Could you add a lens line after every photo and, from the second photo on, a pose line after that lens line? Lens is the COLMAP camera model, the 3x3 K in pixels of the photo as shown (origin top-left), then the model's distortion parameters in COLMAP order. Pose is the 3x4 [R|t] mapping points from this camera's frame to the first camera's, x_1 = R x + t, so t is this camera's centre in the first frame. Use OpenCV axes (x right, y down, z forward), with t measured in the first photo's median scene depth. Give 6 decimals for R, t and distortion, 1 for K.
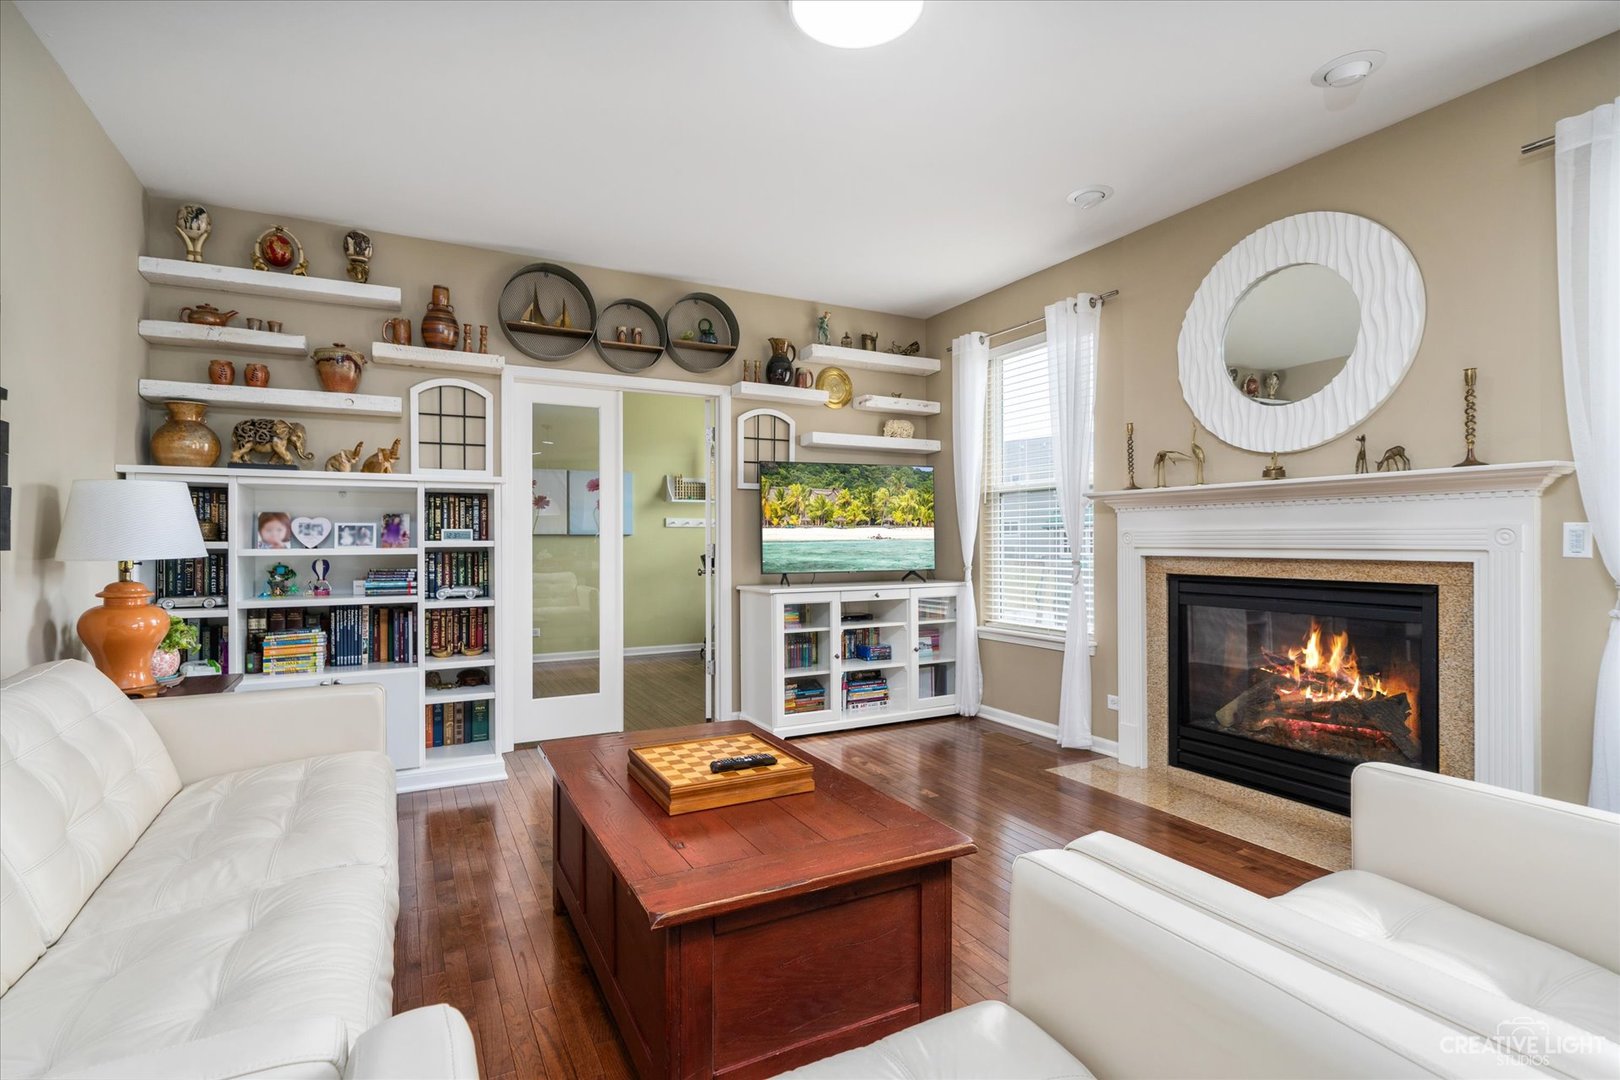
lens RADIAL K [[788.9, 0, 808.3], [0, 788.9, 531.6], [0, 0, 1]] dist [0.000213, -0.000278]
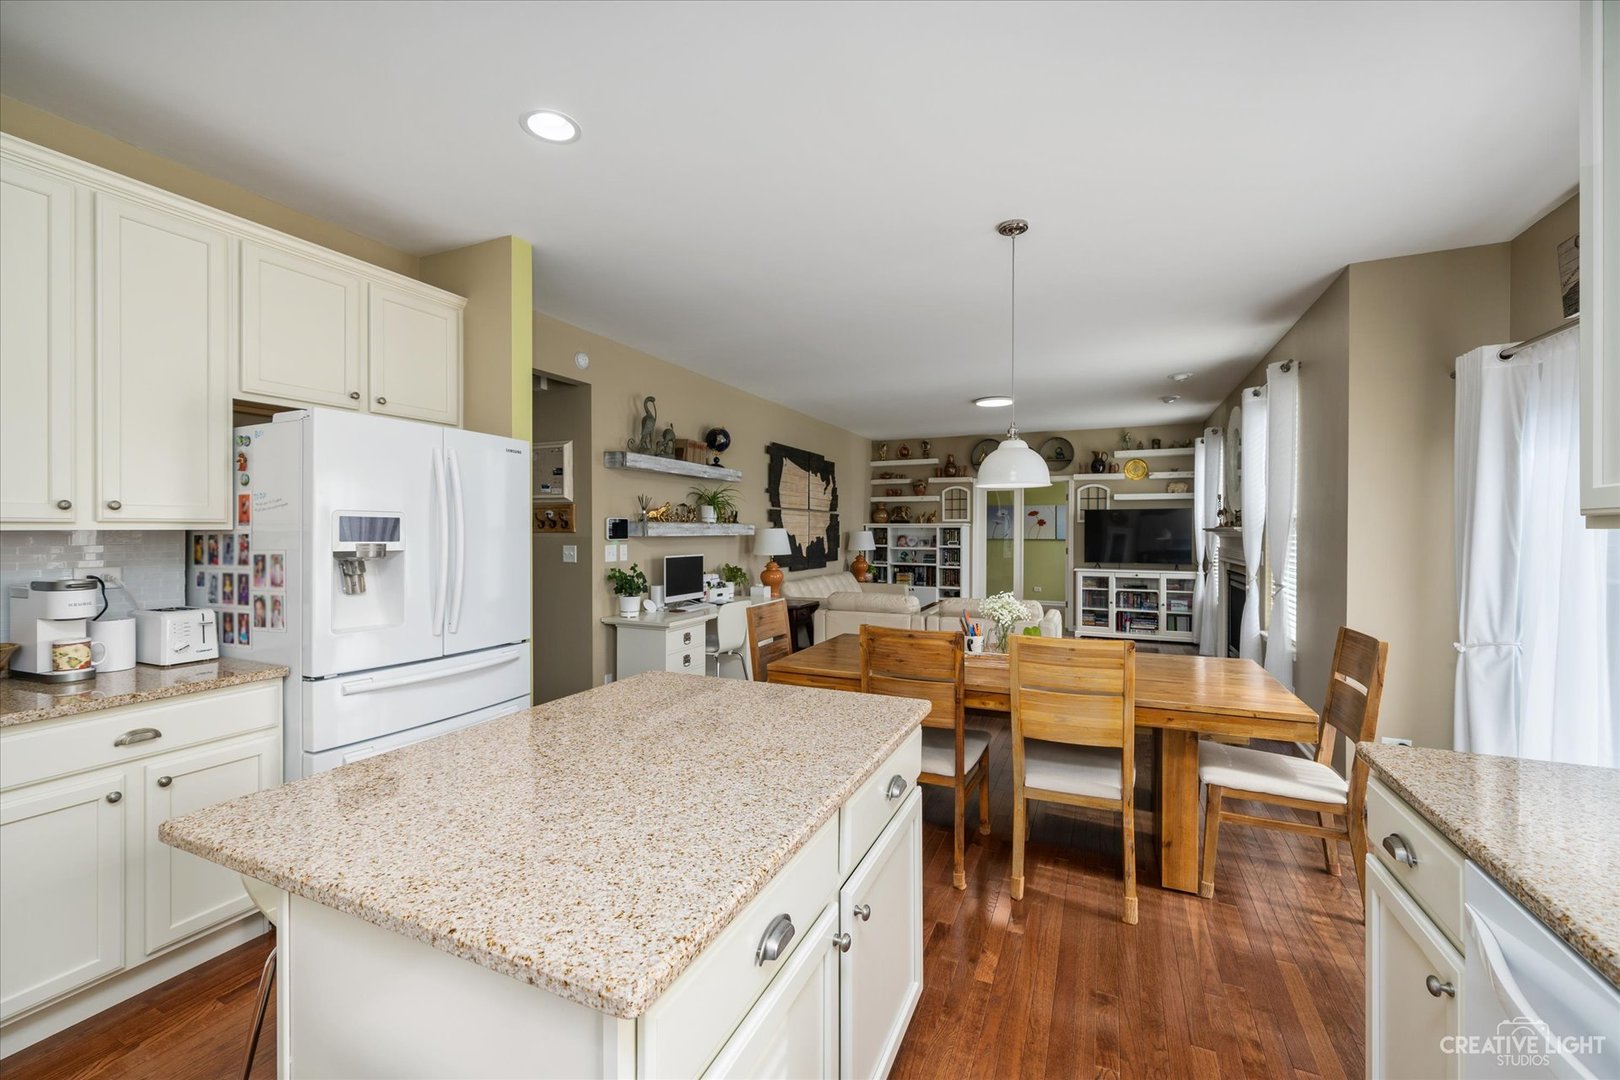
lens RADIAL K [[659.5, 0, 811.2], [0, 659.5, 534.6], [0, 0, 1]] dist [-0.000562, -0.000184]
pose [[0.618300, 0.007276, -0.785909, 1.145857], [0.001581, 0.999944, 0.010501, -0.054843], [0.785941, -0.007735, 0.618253, -0.903686]]
